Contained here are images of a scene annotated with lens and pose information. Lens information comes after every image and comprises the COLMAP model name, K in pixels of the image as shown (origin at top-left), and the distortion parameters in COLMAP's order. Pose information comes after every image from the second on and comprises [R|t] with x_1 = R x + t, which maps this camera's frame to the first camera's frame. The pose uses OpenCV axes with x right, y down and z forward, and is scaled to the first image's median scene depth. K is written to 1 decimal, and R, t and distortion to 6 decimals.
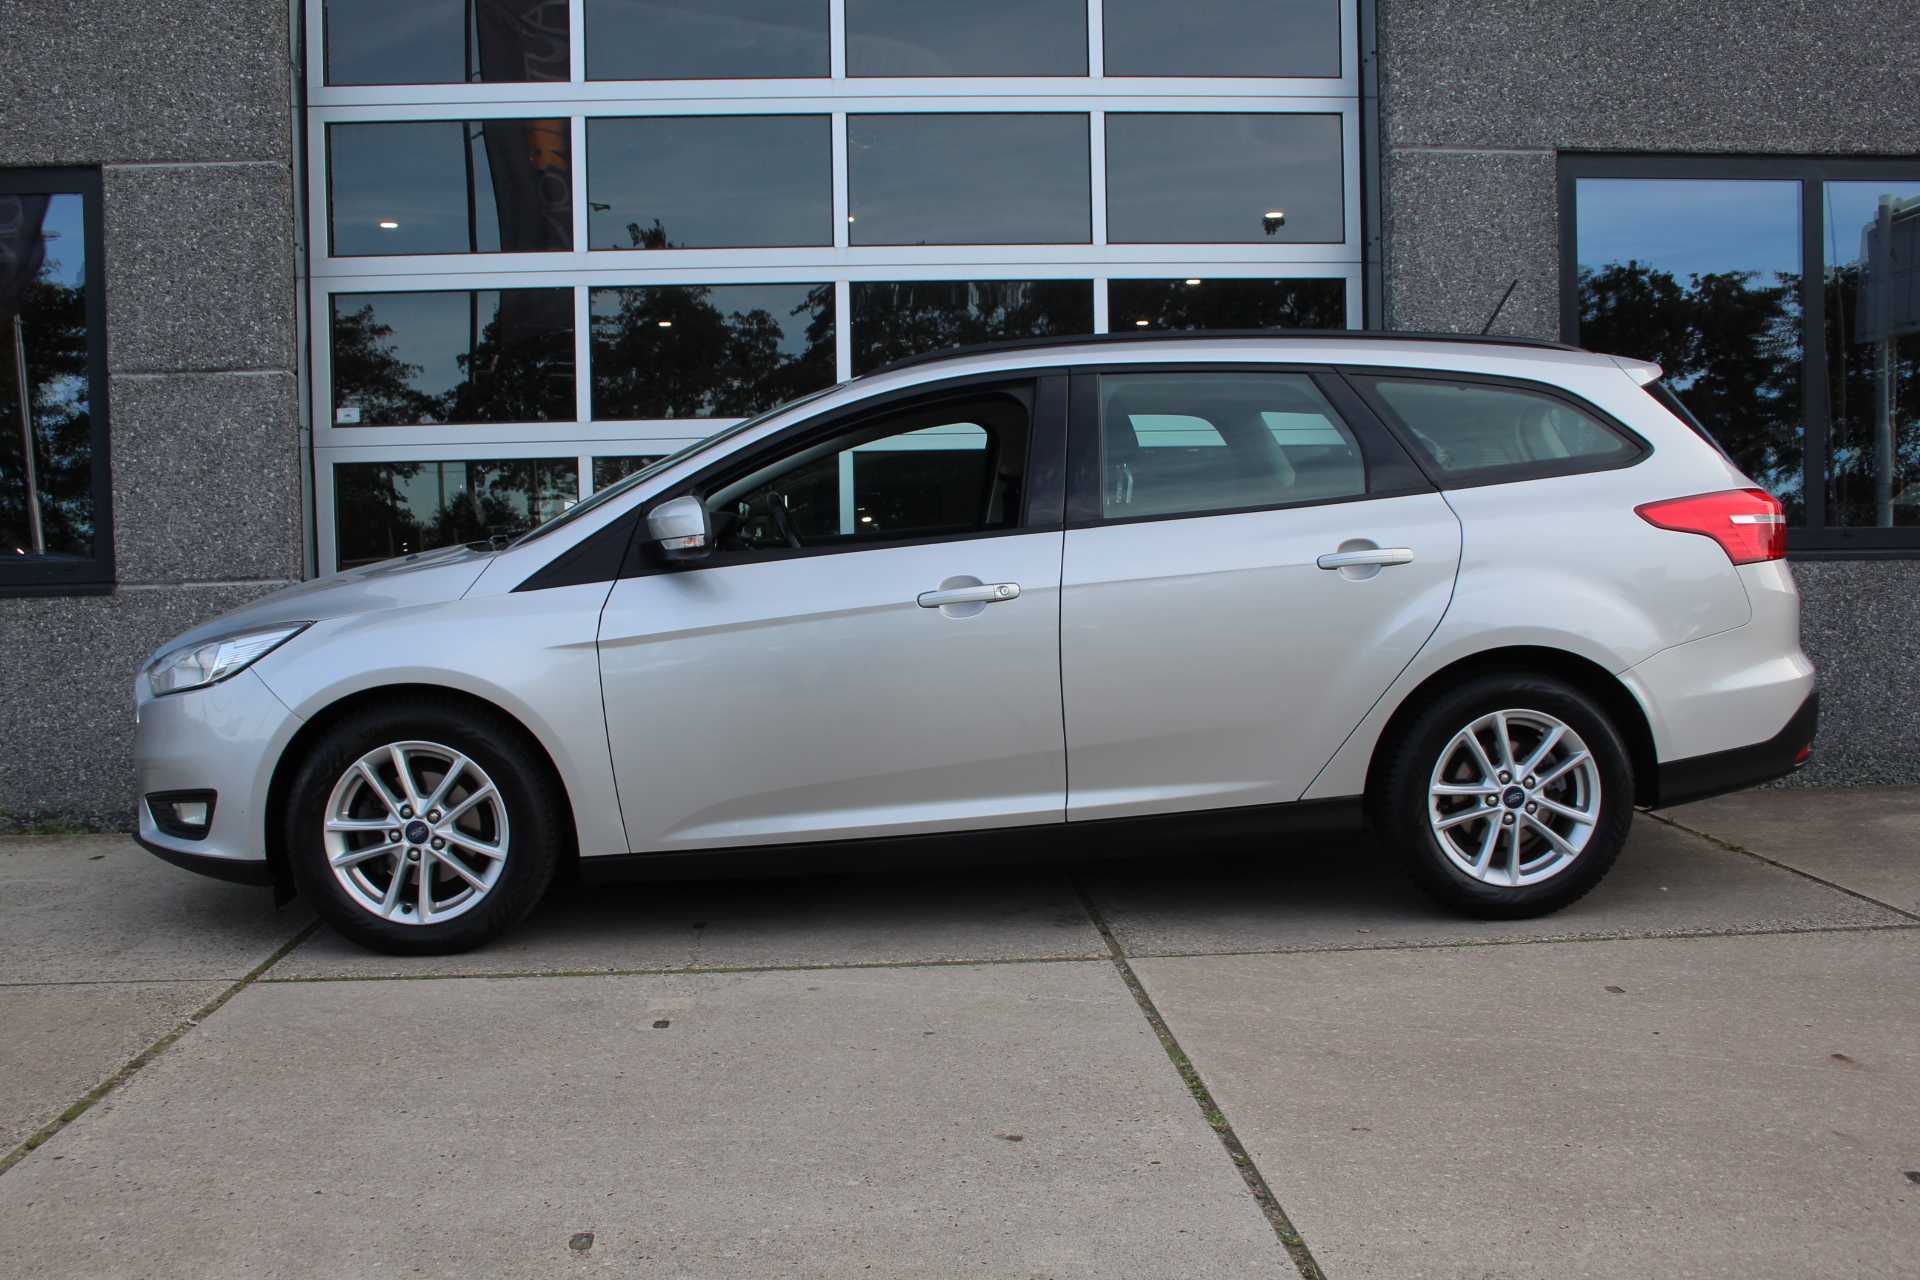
lens RADIAL K [[1810.7, 0, 931.7], [0, 1810.7, 683.1], [0, 0, 1]] dist [-0.068561, 0.000000]
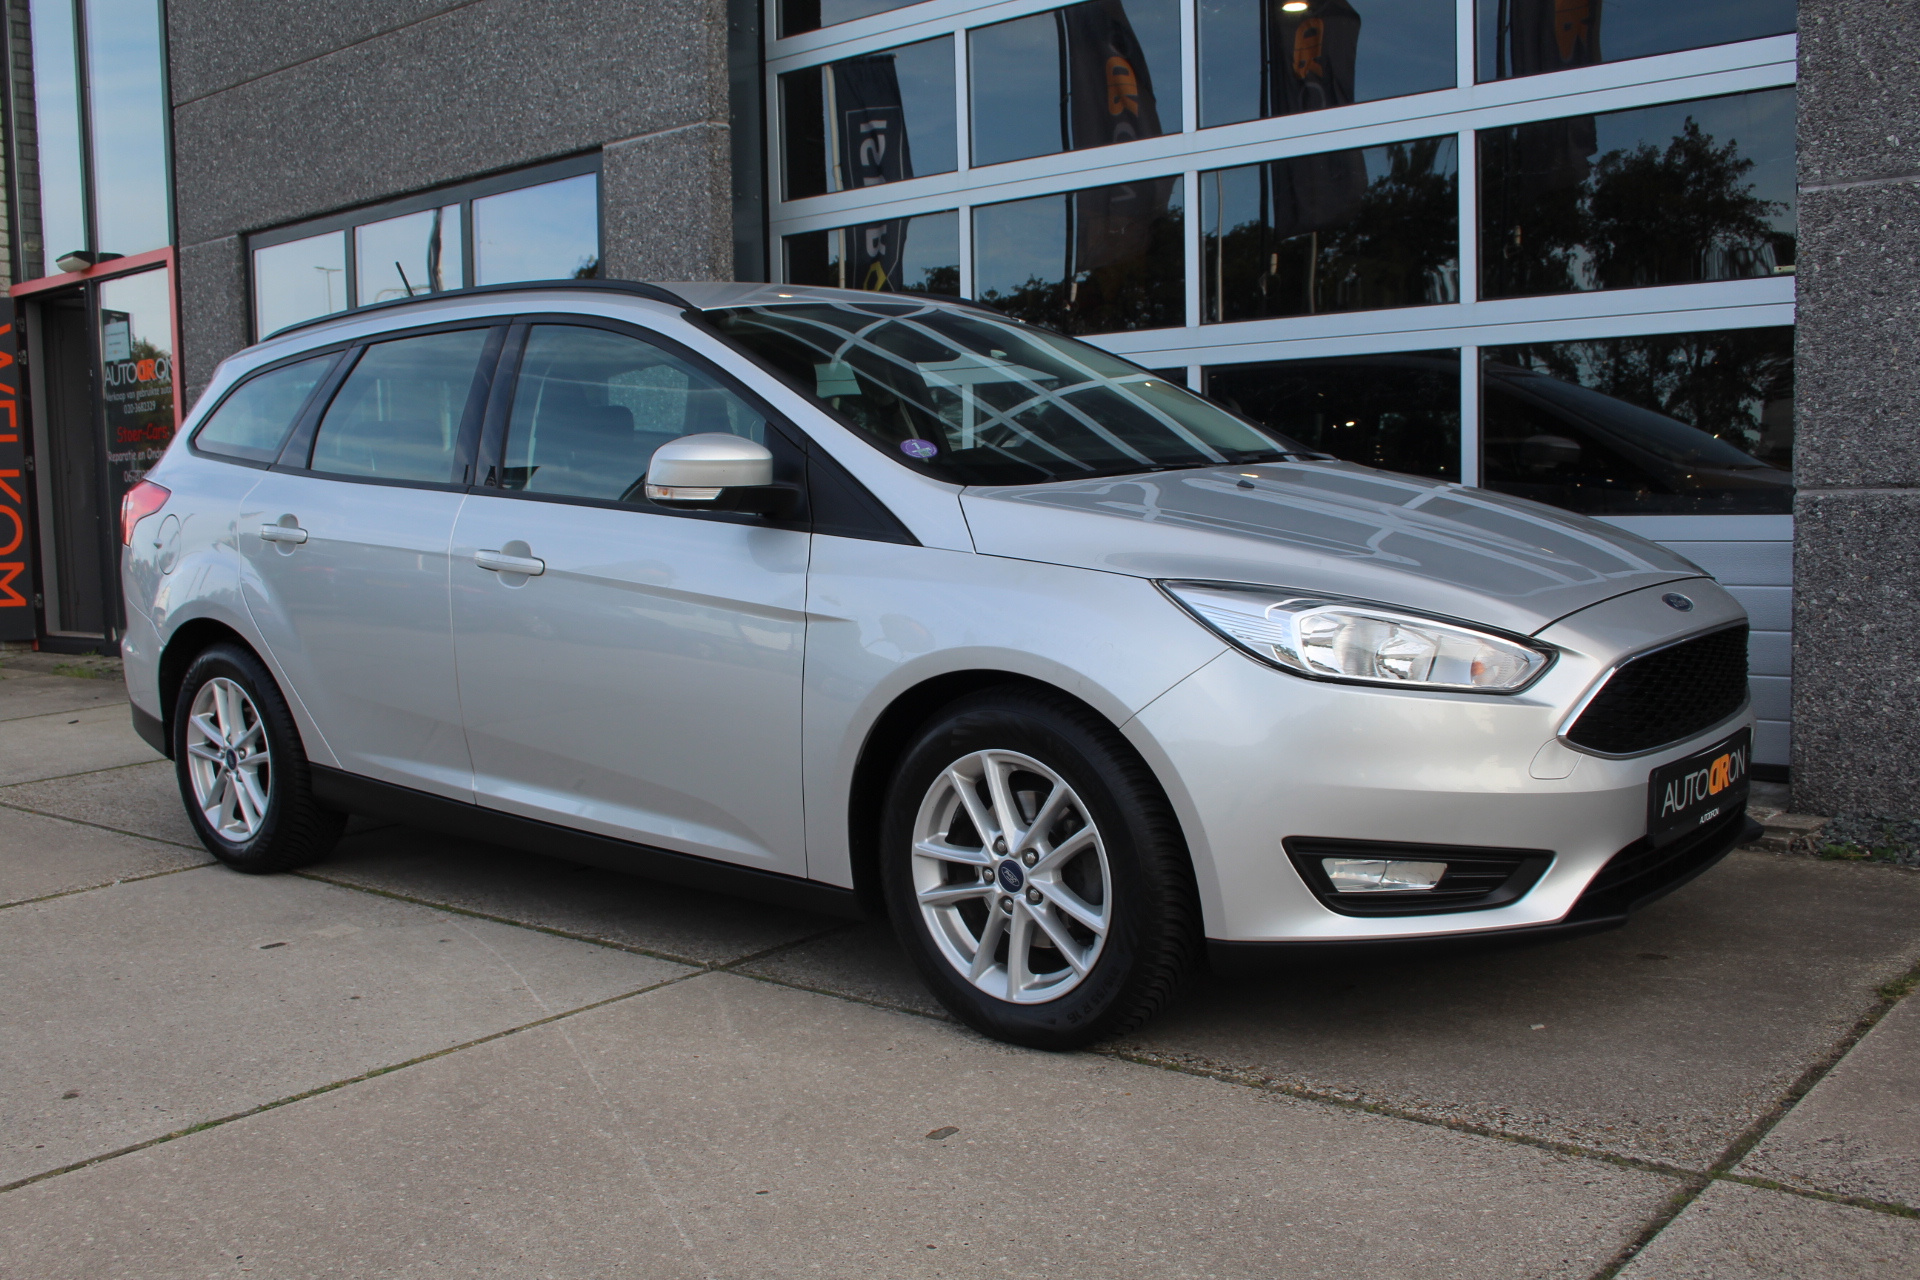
lens RADIAL K [[1859.8, 0, 914.4], [0, 1859.8, 677.6], [0, 0, 1]] dist [-0.069095, 0.000000]
pose [[0.712762, 0.069945, -0.697909, 0.530103], [-0.031177, 0.997191, 0.068098, -0.036728], [0.700712, -0.026779, 0.712941, 0.280936]]
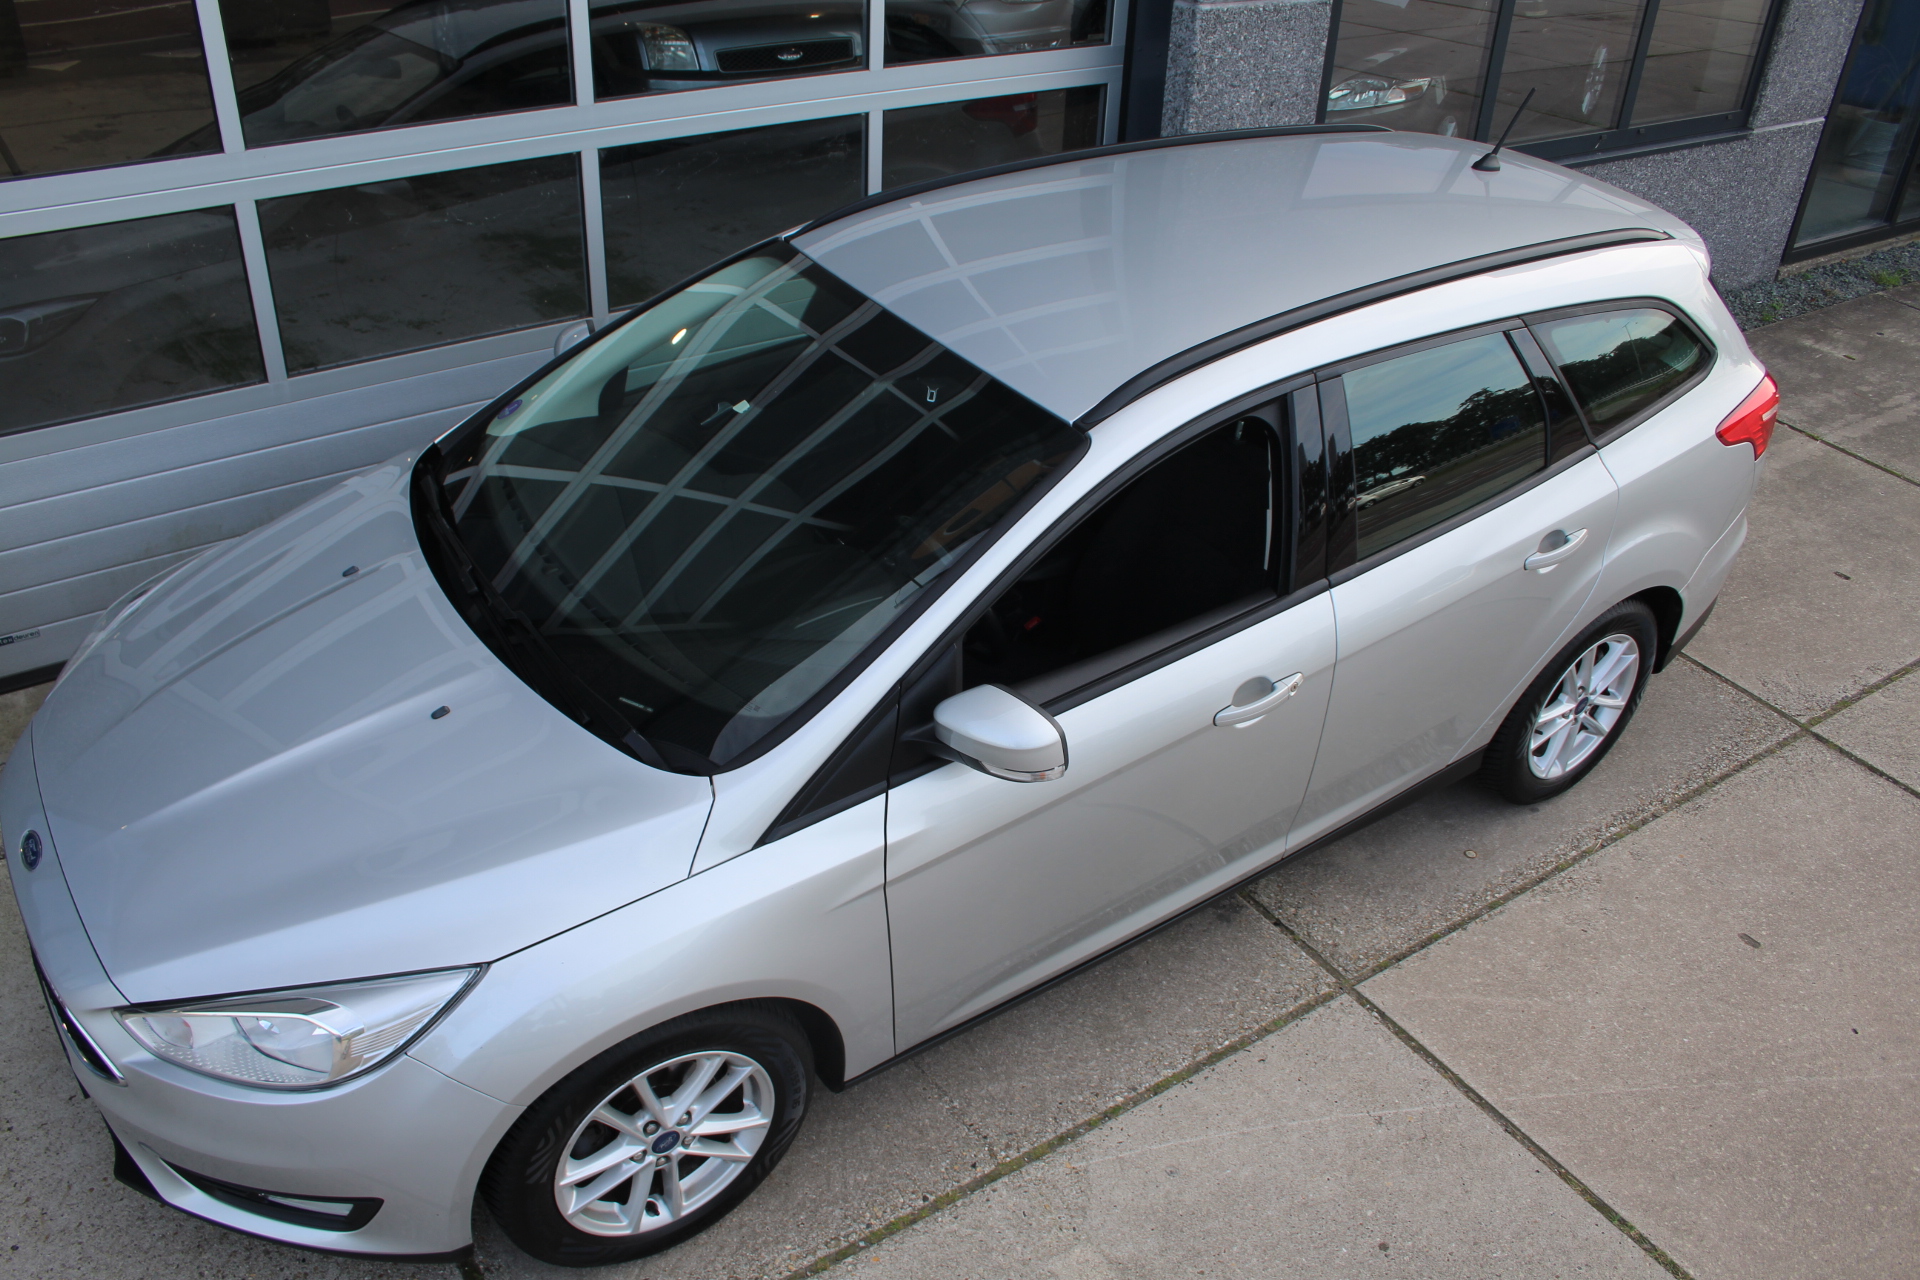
lens RADIAL K [[1593.5, 0, 939.2], [0, 1593.5, 690.1], [0, 0, 1]] dist [-0.116186, 0.094931]
pose [[0.853689, -0.246565, 0.458716, -0.302538], [-0.019972, 0.864672, 0.501940, -0.285223], [-0.520399, -0.437662, 0.733237, 0.361516]]
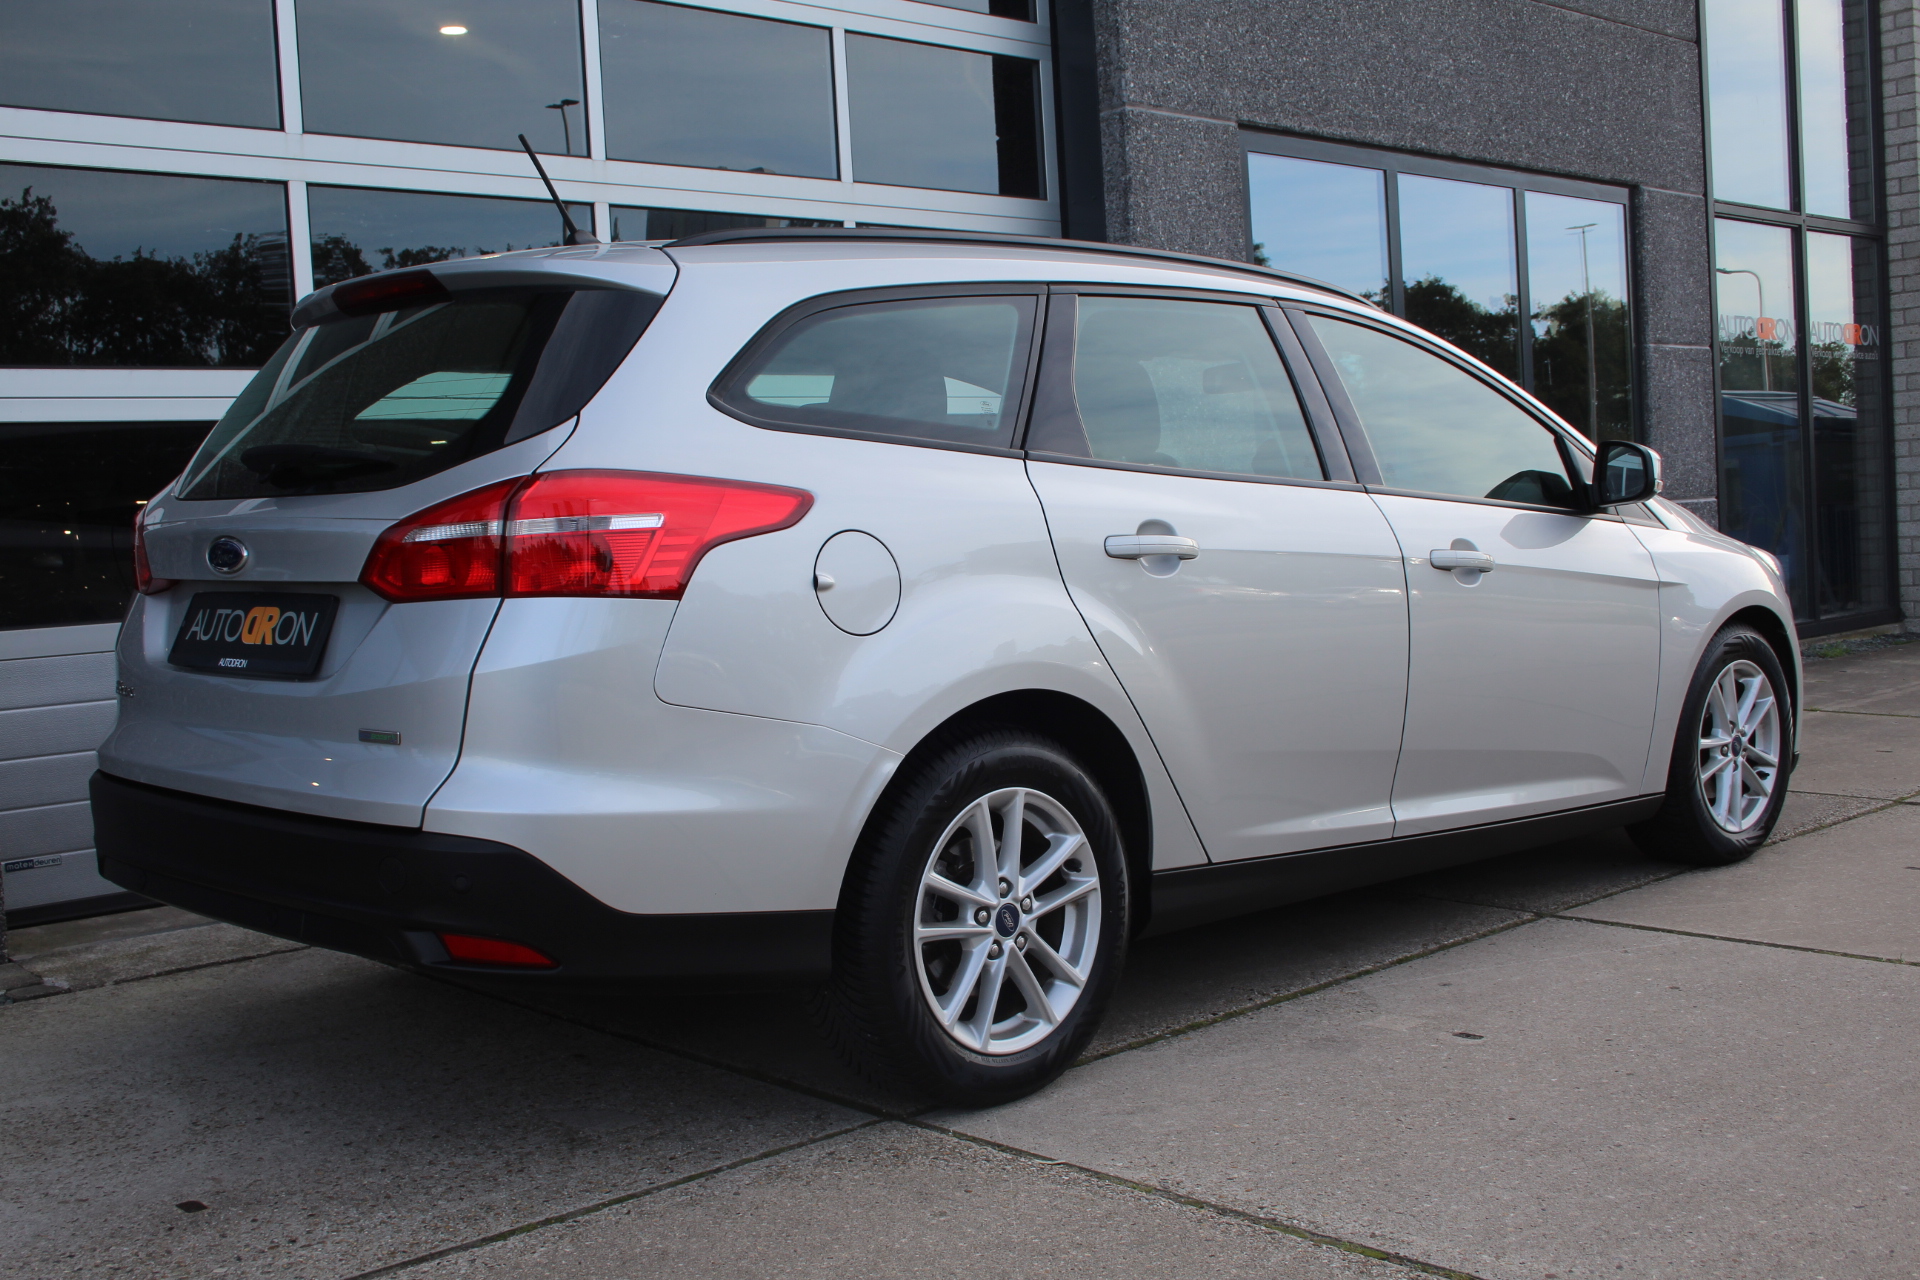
lens RADIAL K [[2117.0, 0, 958.6], [0, 2117.0, 702.8], [0, 0, 1]] dist [-0.062325, 0.000000]
pose [[0.755848, -0.075537, 0.650375, -0.585896], [0.082706, 0.996381, 0.019604, -0.008542], [-0.649502, 0.038973, 0.759360, 0.218596]]
